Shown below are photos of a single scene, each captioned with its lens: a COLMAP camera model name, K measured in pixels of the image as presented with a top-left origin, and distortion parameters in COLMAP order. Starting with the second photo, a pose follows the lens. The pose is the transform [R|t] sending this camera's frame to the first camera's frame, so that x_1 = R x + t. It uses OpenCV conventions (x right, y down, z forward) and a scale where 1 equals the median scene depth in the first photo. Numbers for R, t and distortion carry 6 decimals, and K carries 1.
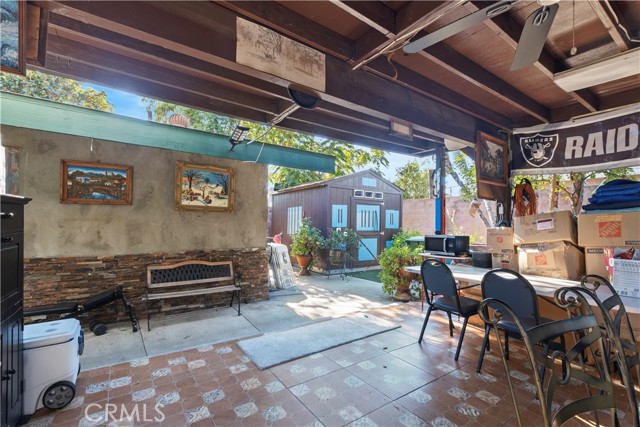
lens RADIAL K [[287.3, 0, 315.9], [0, 287.3, 223.5], [0, 0, 1]] dist [-0.000713, -0.000588]
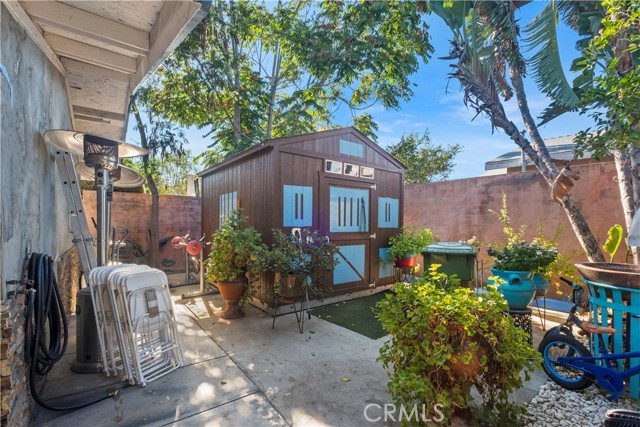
lens RADIAL K [[286.8, 0, 320.6], [0, 286.8, 232.7], [0, 0, 1]] dist [0.016453, -0.000281]
pose [[0.996813, -0.009587, 0.079201, 0.141112], [0.006614, 0.999266, 0.037726, 0.006305], [-0.079505, -0.037082, 0.996145, 0.781113]]
